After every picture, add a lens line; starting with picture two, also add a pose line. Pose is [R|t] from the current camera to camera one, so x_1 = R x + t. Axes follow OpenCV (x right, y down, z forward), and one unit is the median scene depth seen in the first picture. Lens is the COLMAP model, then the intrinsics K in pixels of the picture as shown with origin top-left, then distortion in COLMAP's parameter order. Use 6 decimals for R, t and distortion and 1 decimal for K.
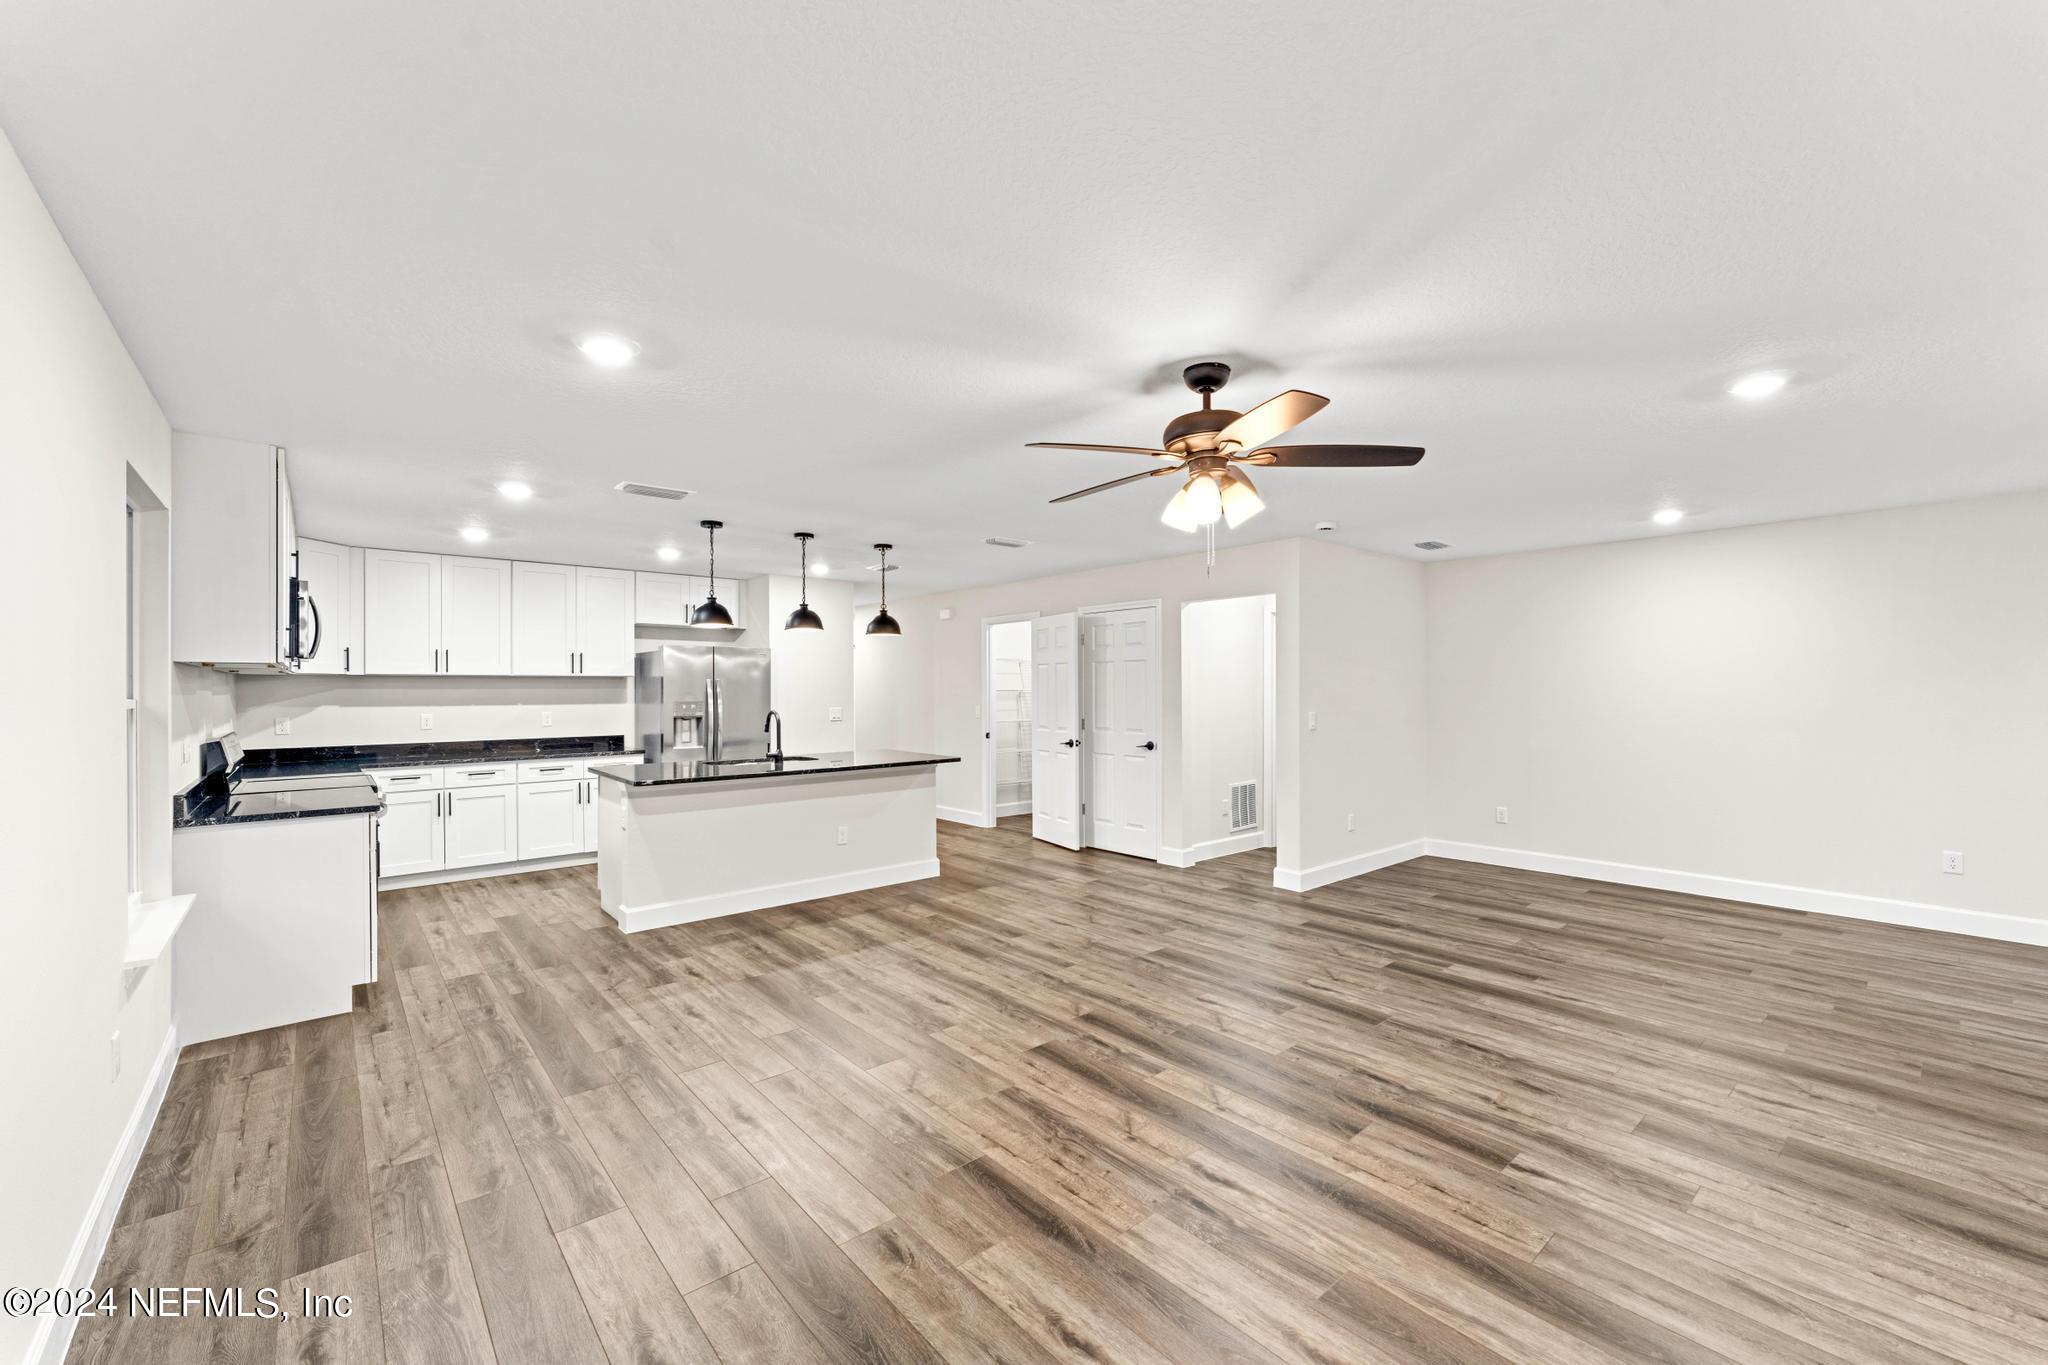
lens RADIAL K [[822.7, 0, 1017.3], [0, 822.7, 702.5], [0, 0, 1]] dist [0.000370, 0.000769]
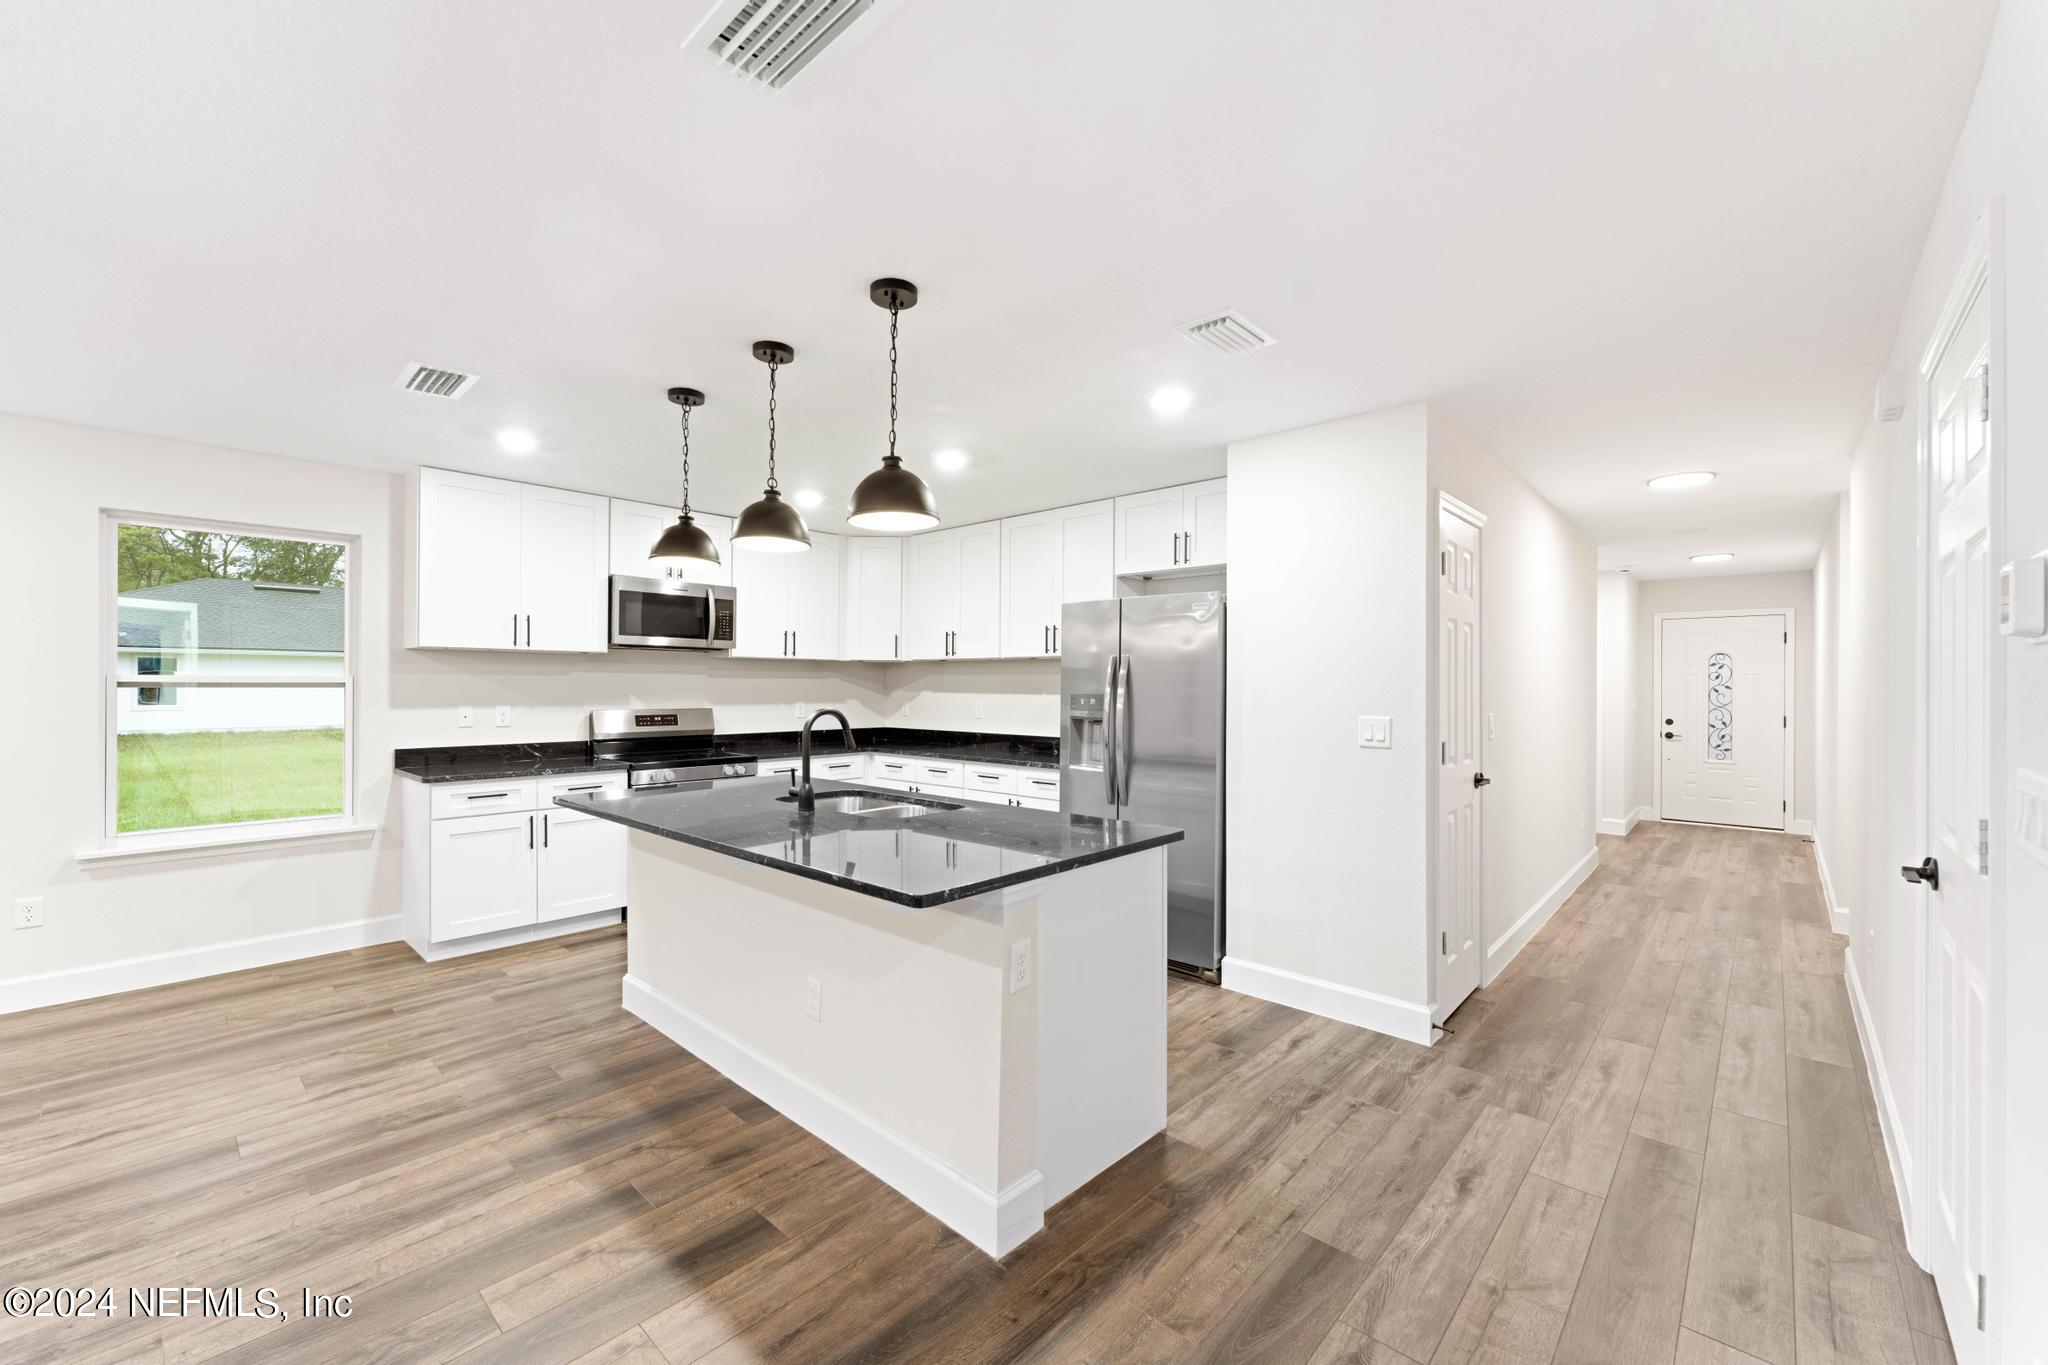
lens RADIAL K [[822.7, 0, 1019.2], [0, 822.7, 686.8], [0, 0, 1]] dist [0.000370, 0.000769]
pose [[0.118016, 0.005204, -0.992998, 0.329255], [-0.022005, 0.999754, 0.002624, -0.010516], [0.992768, 0.021541, 0.118102, 1.472729]]
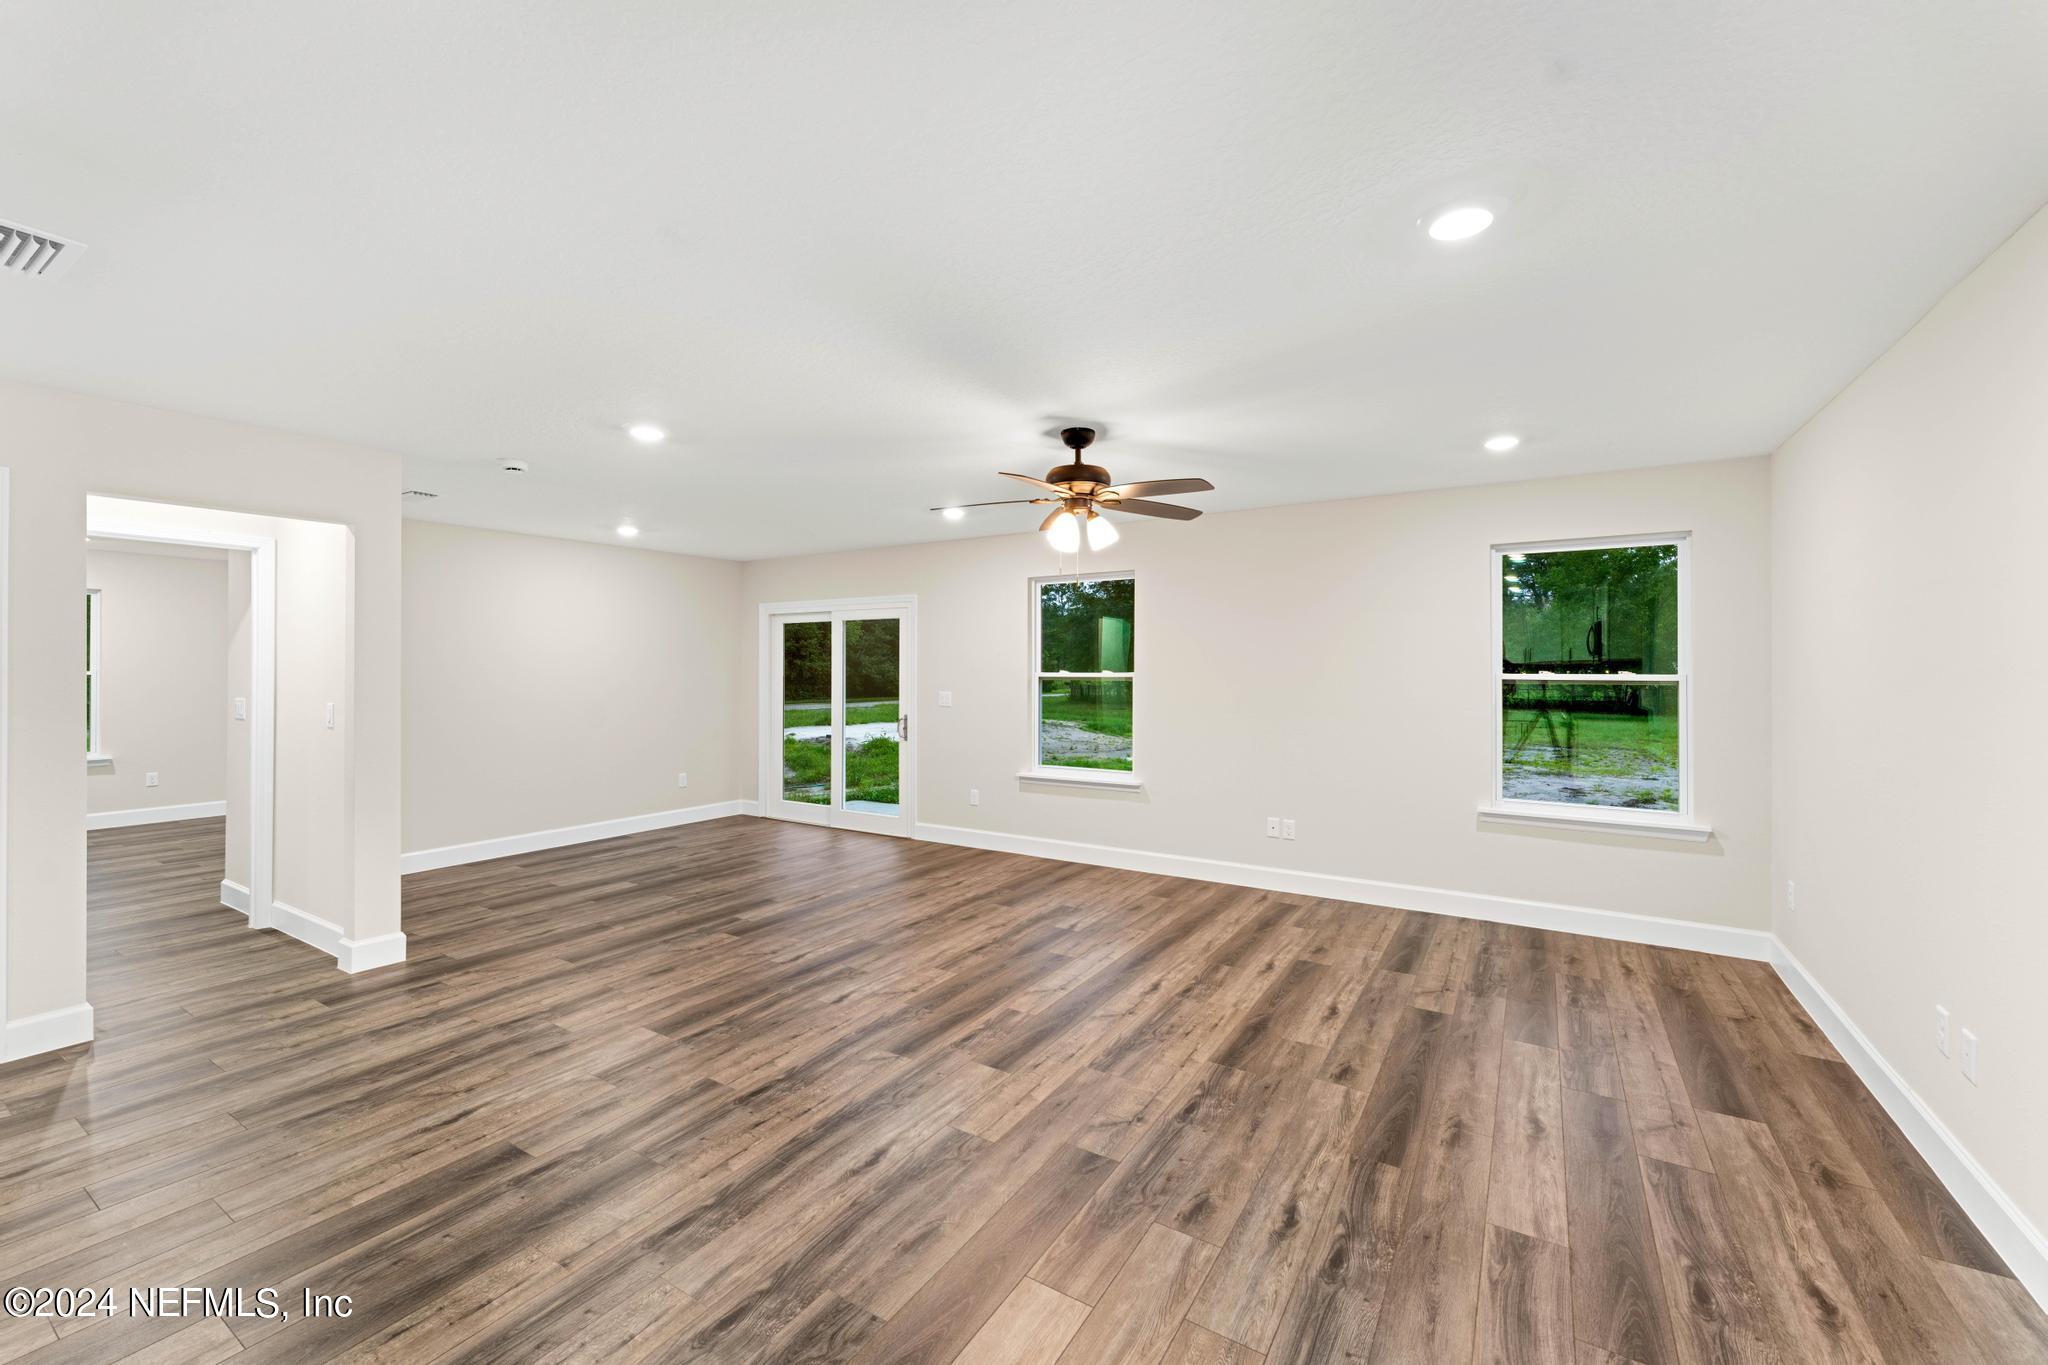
lens RADIAL K [[822.7, 0, 1020.4], [0, 822.7, 673.5], [0, 0, 1]] dist [0.000370, 0.000769]
pose [[-0.301515, -0.001080, 0.953461, -0.668276], [0.015723, 0.999858, 0.006105, -0.013153], [-0.953332, 0.016832, -0.301455, 0.984203]]
